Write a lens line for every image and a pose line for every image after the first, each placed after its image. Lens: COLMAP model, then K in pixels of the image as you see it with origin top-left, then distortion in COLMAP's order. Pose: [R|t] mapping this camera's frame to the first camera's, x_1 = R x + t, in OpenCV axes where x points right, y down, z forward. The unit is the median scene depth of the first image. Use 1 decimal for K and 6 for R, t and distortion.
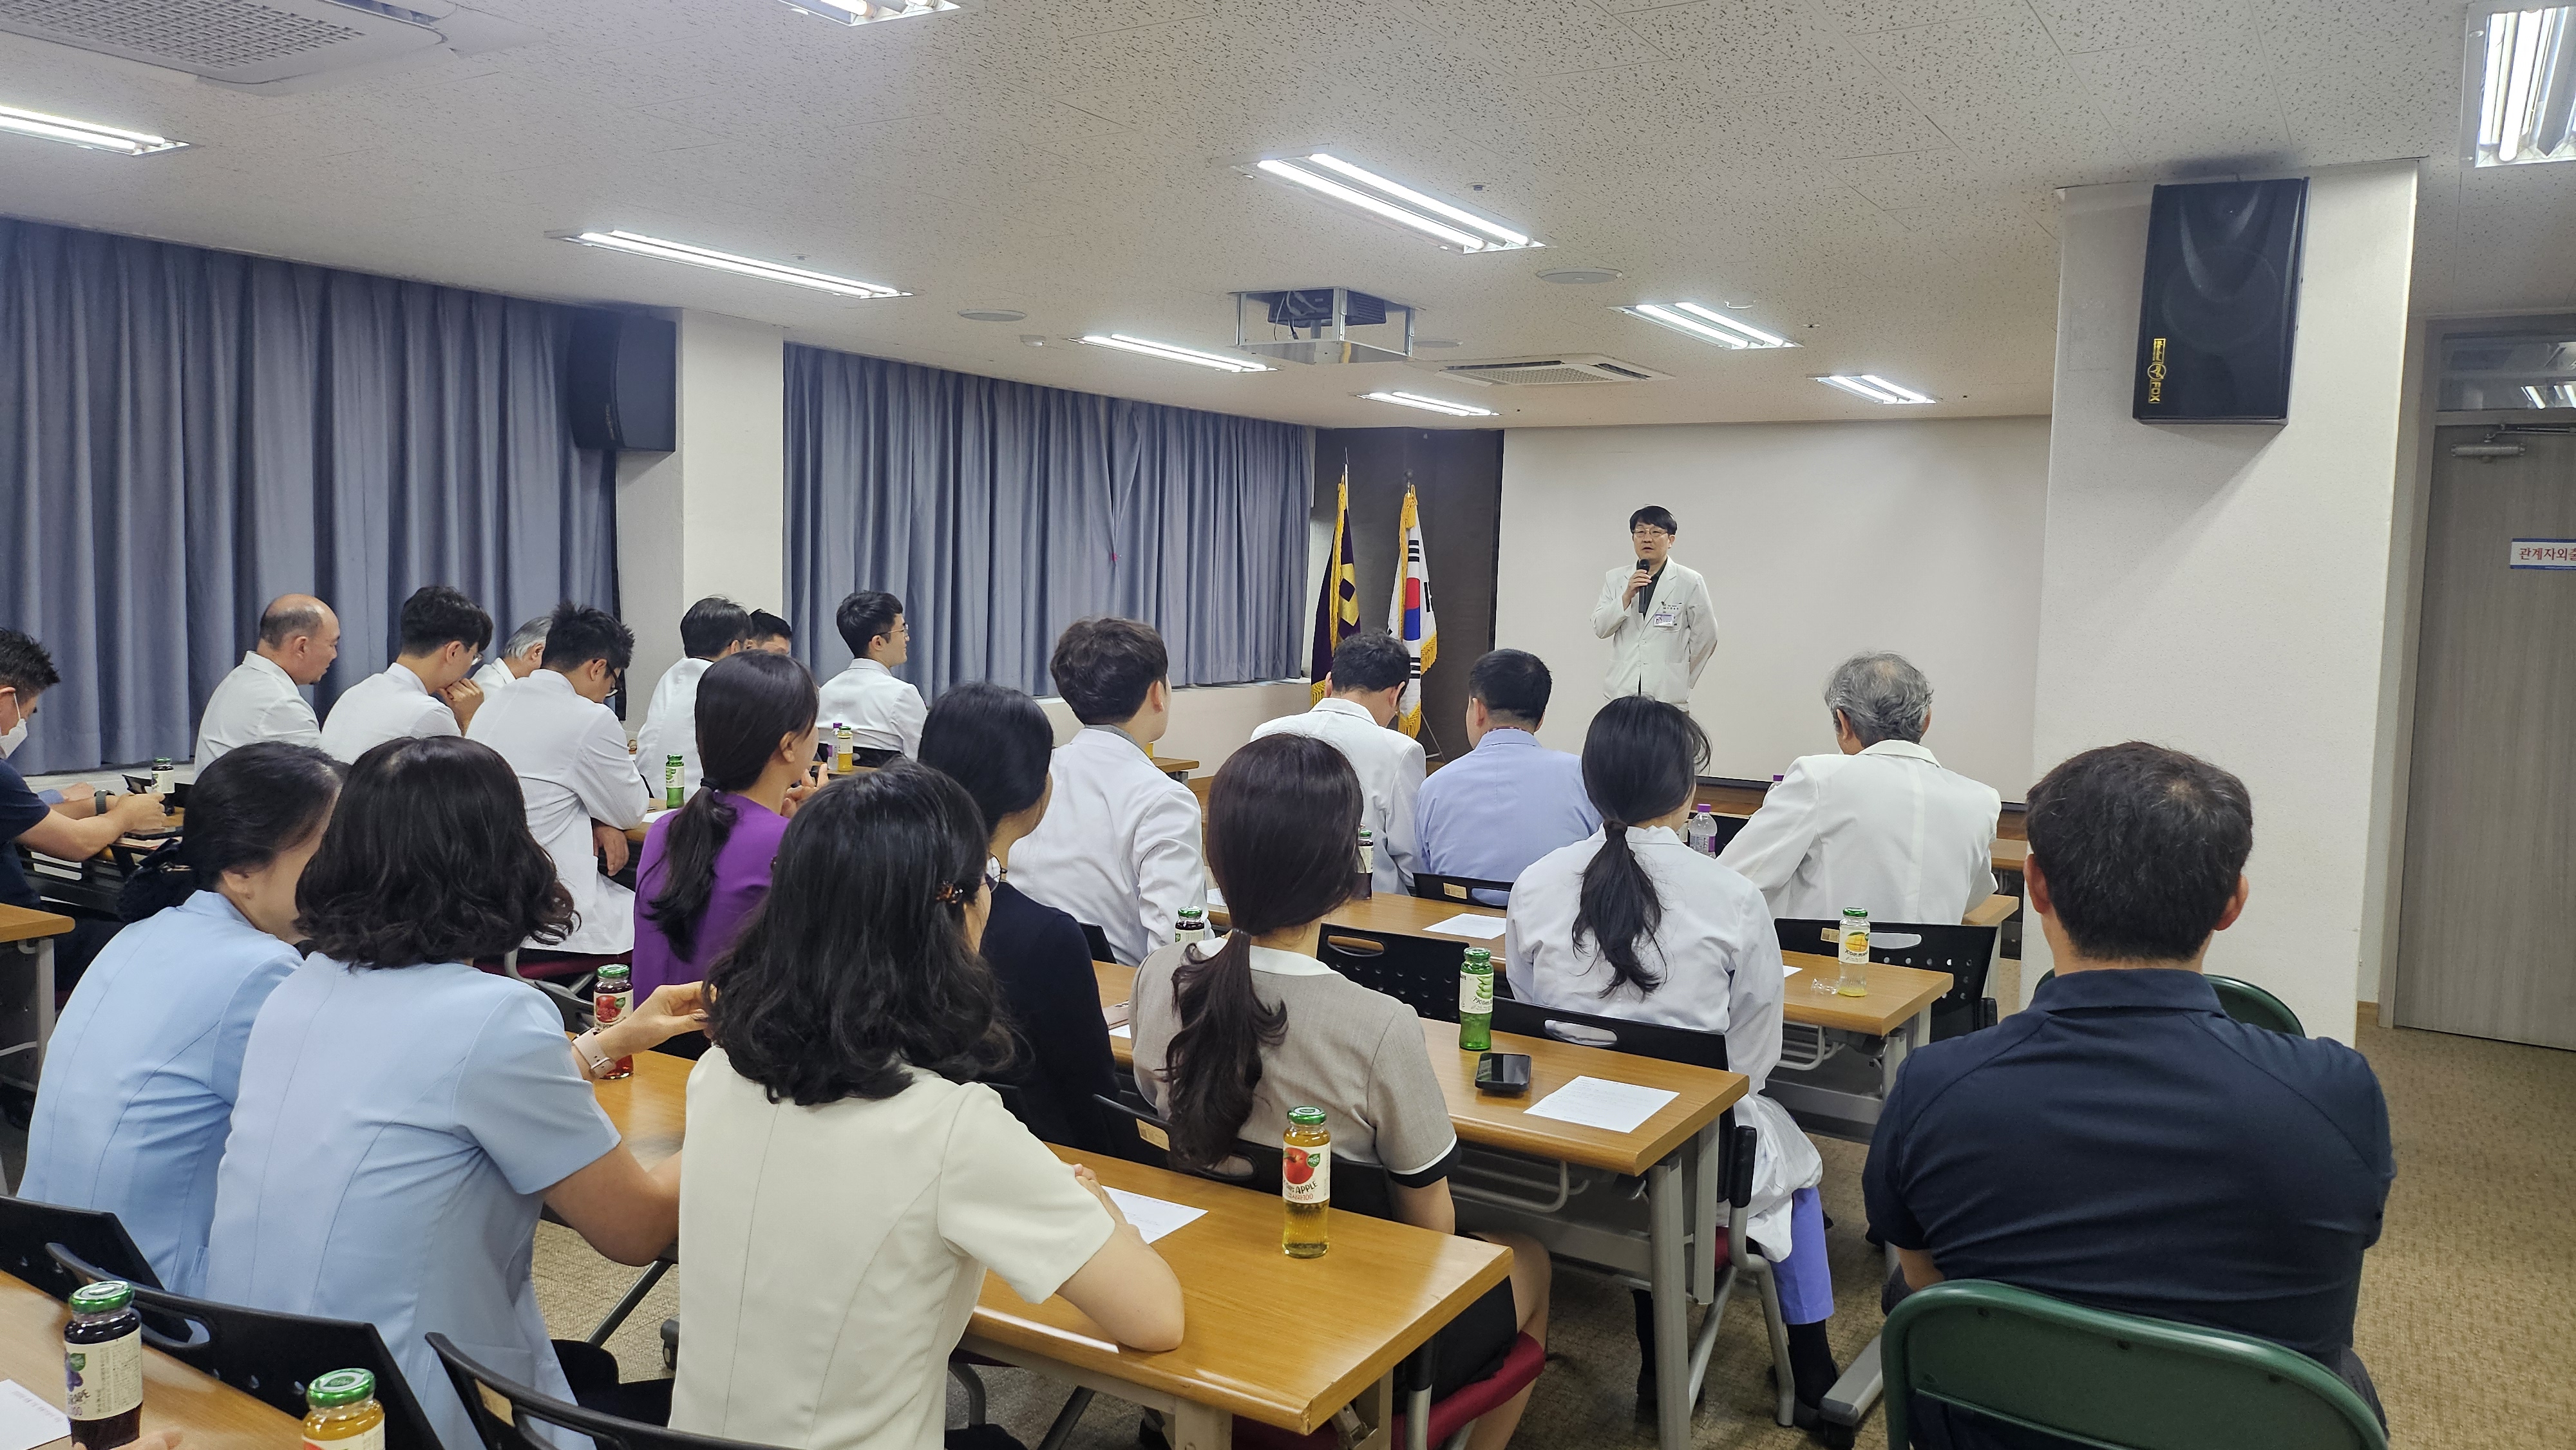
lens RADIAL K [[1796.7, 0, 1292.6], [0, 1796.7, 722.0], [0, 0, 1]] dist [0.027836, 0.000823]
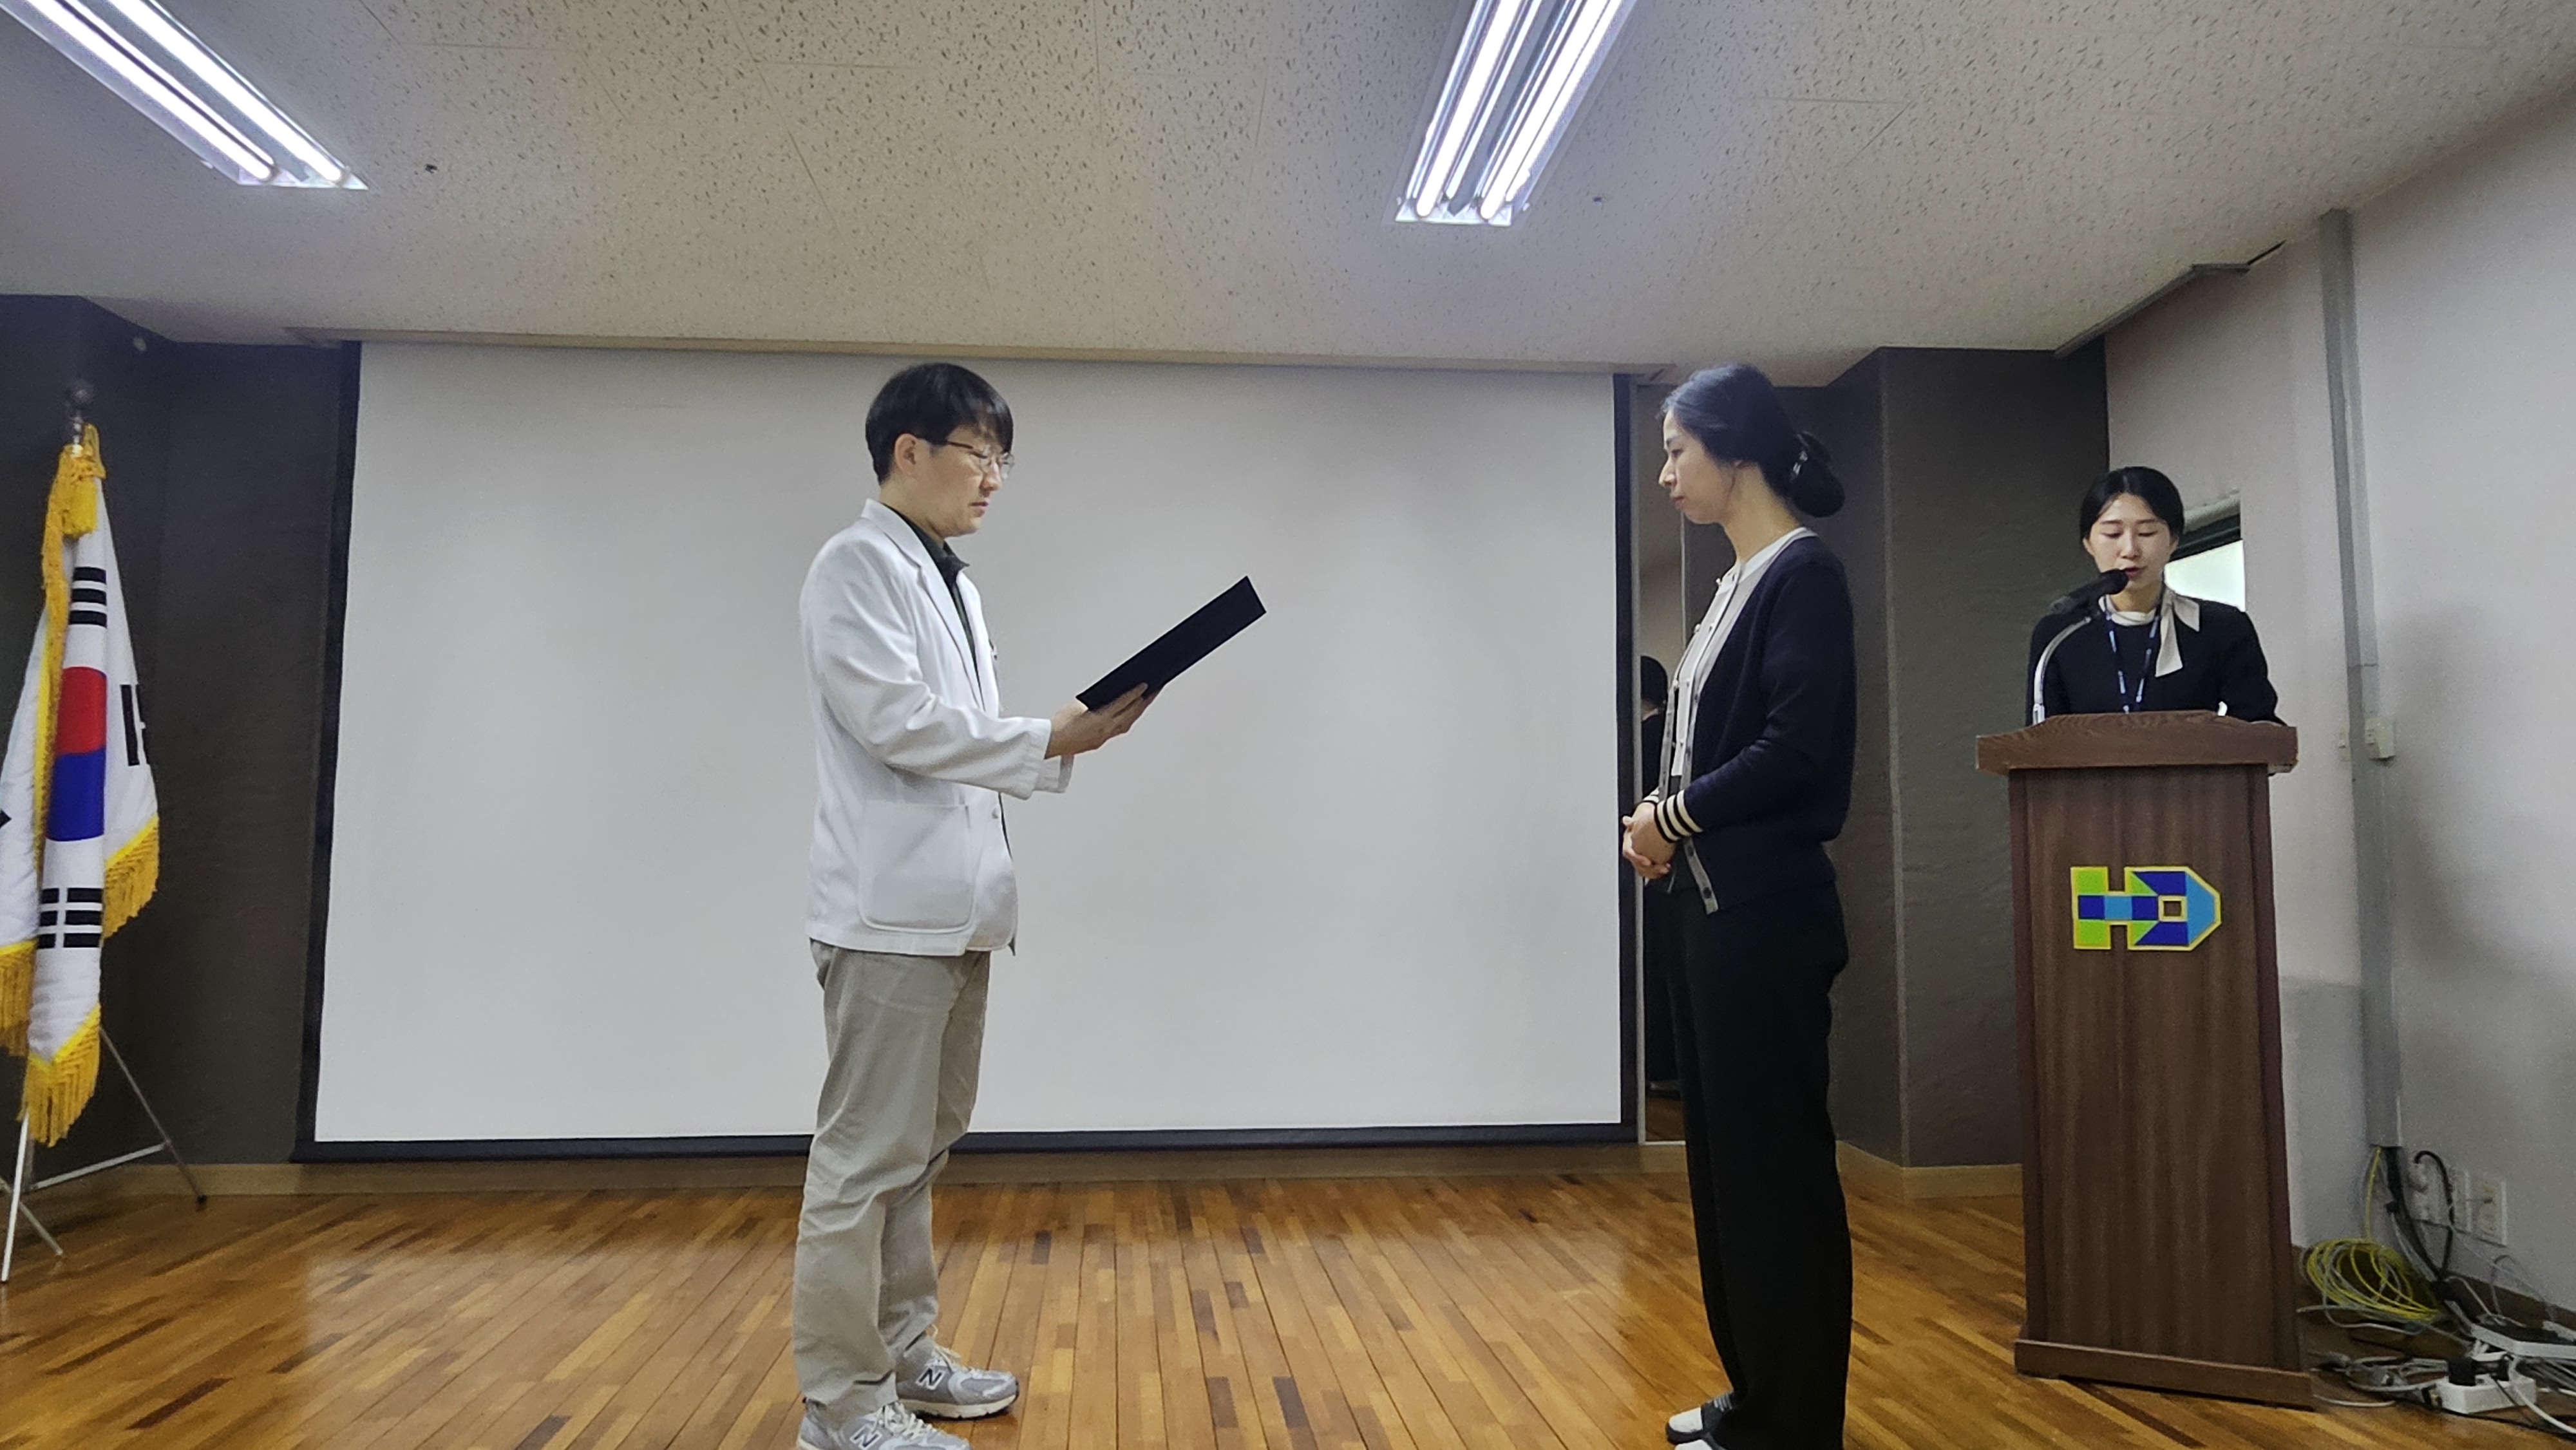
lens RADIAL K [[1752.3, 0, 1282.2], [0, 1752.3, 707.7], [0, 0, 1]] dist [-0.005362, 0.004327]
pose [[0.799289, 0.028926, 0.600250, 0.048933], [0.063638, 0.989150, -0.132407, -0.010476], [-0.597567, 0.144030, 0.788777, 0.581646]]
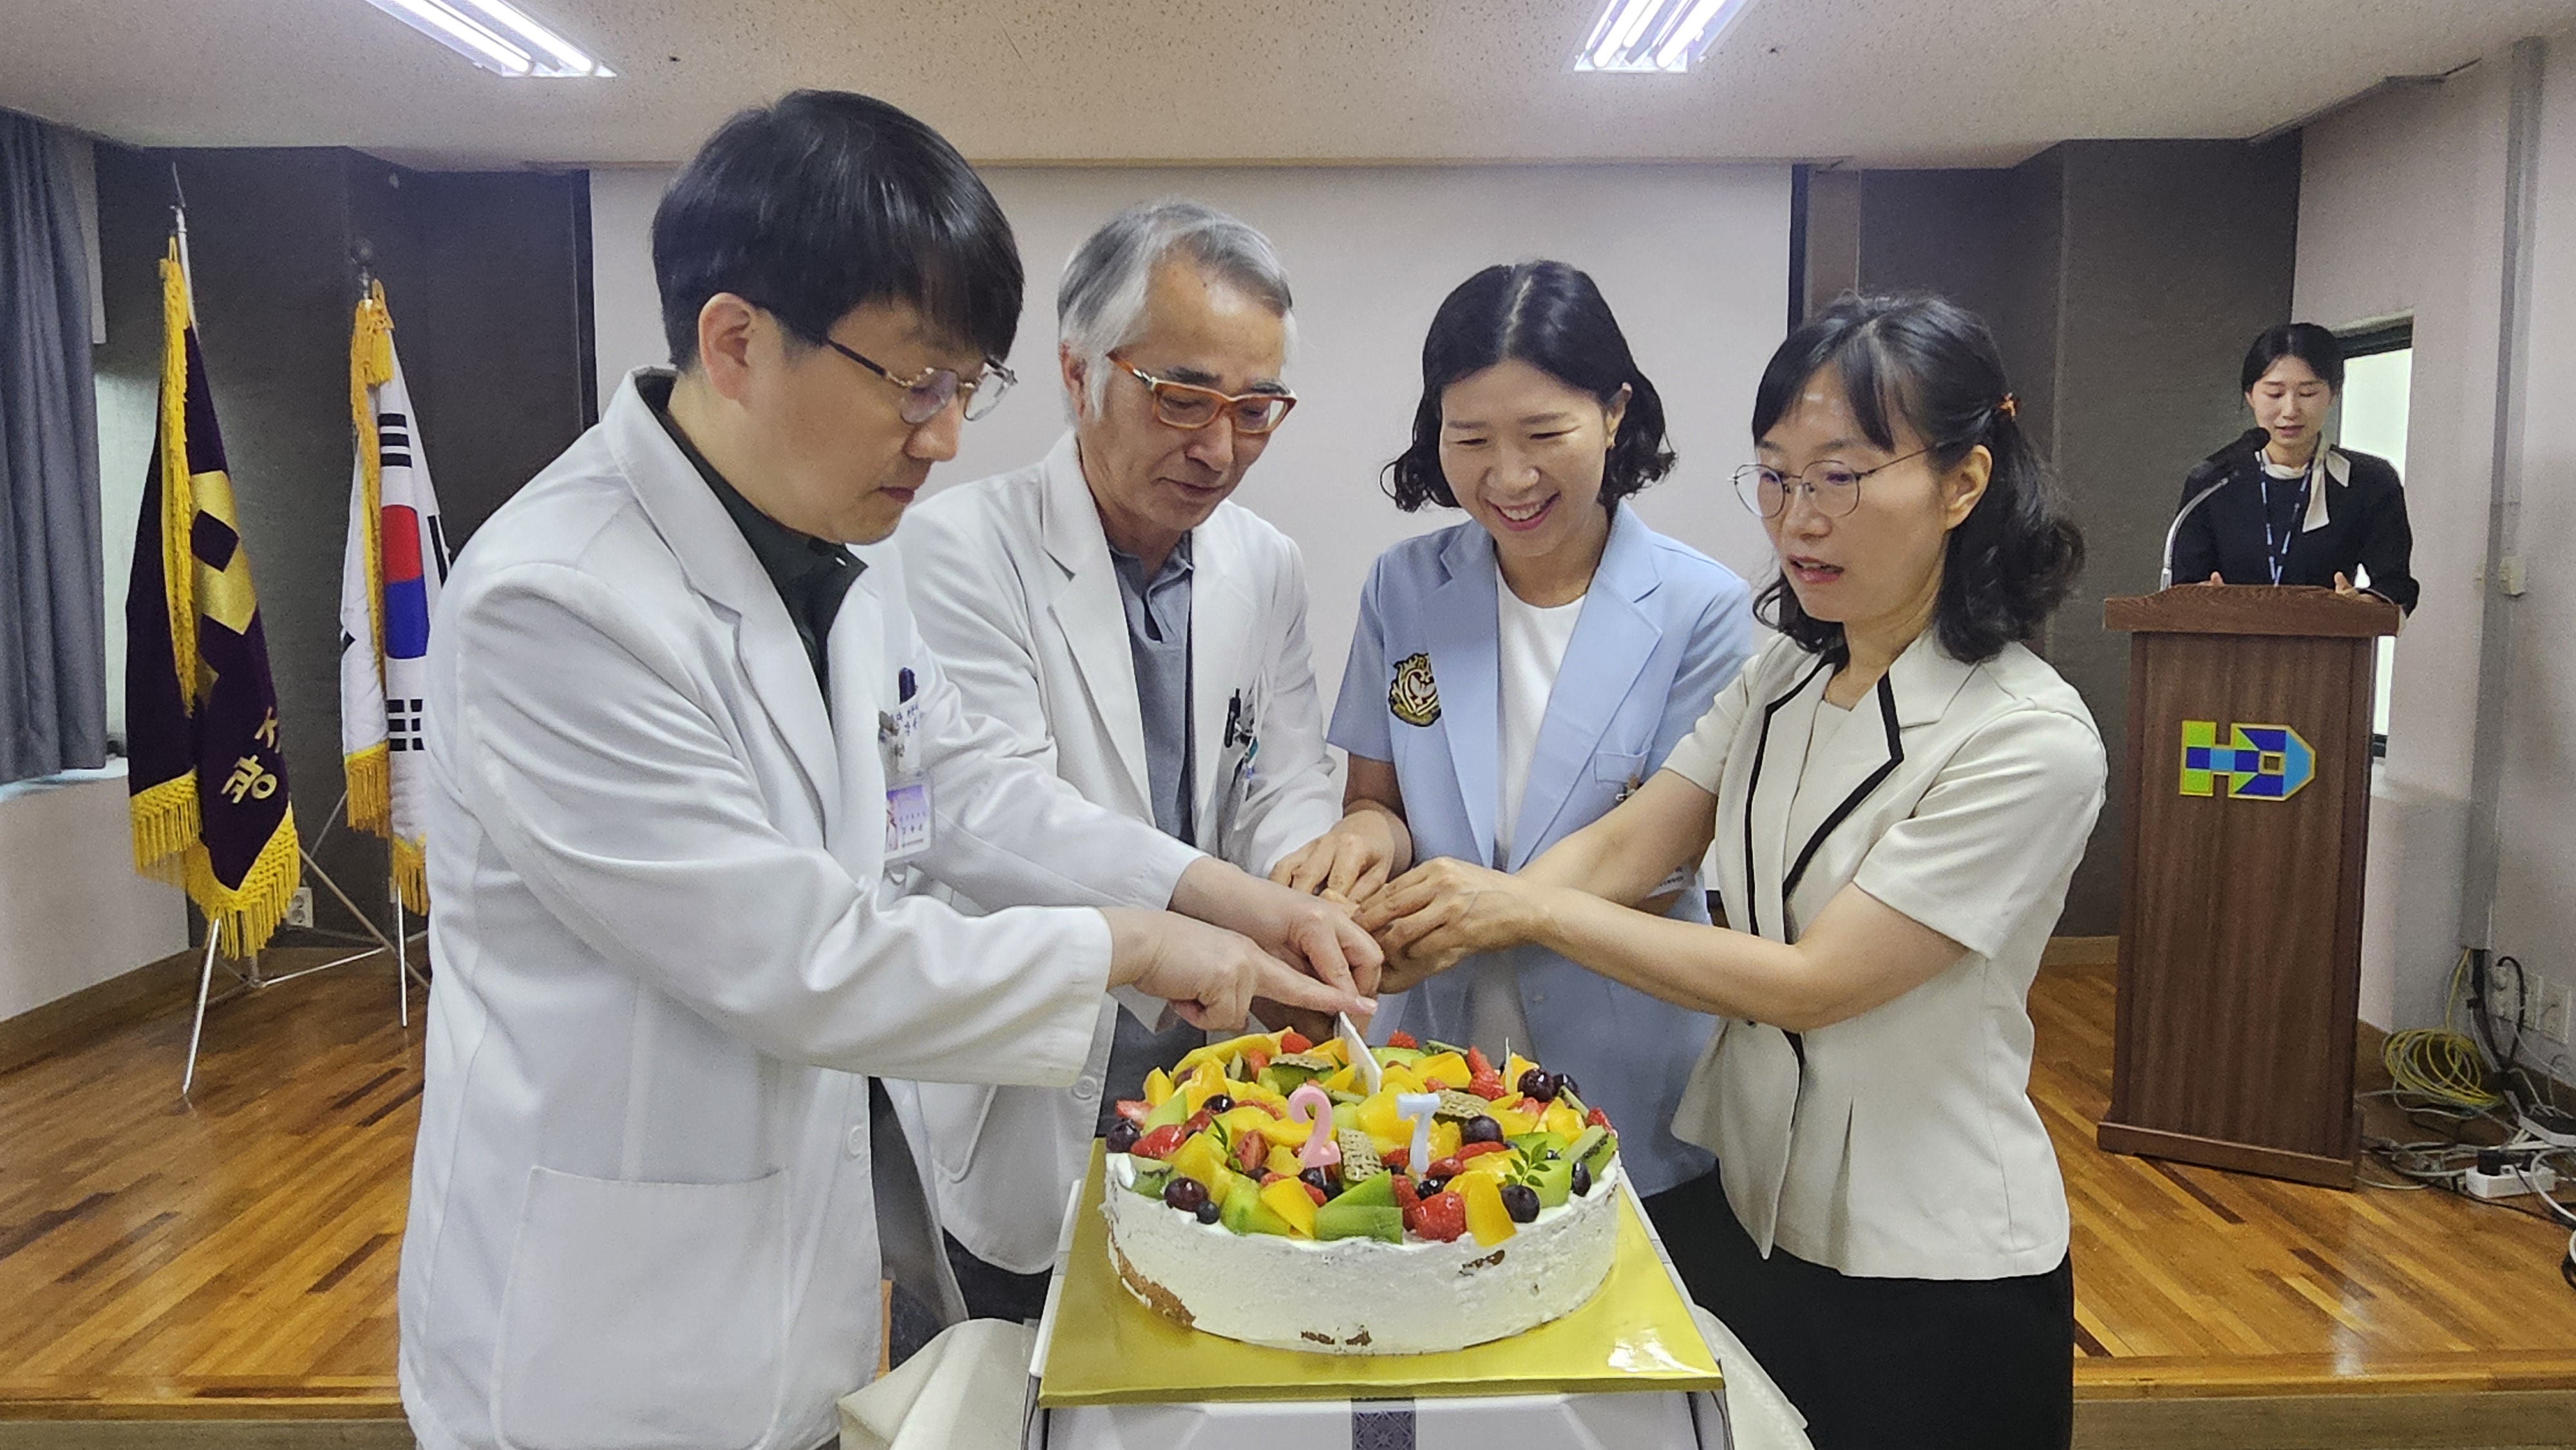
lens RADIAL K [[1808.1, 0, 1281.4], [0, 1808.1, 729.8], [0, 0, 1]] dist [-0.011573, 0.002608]
pose [[0.850195, -0.087906, 0.519077, 0.020470], [0.068931, 0.996061, 0.055783, -0.038566], [-0.521936, -0.011646, 0.852905, 0.545792]]
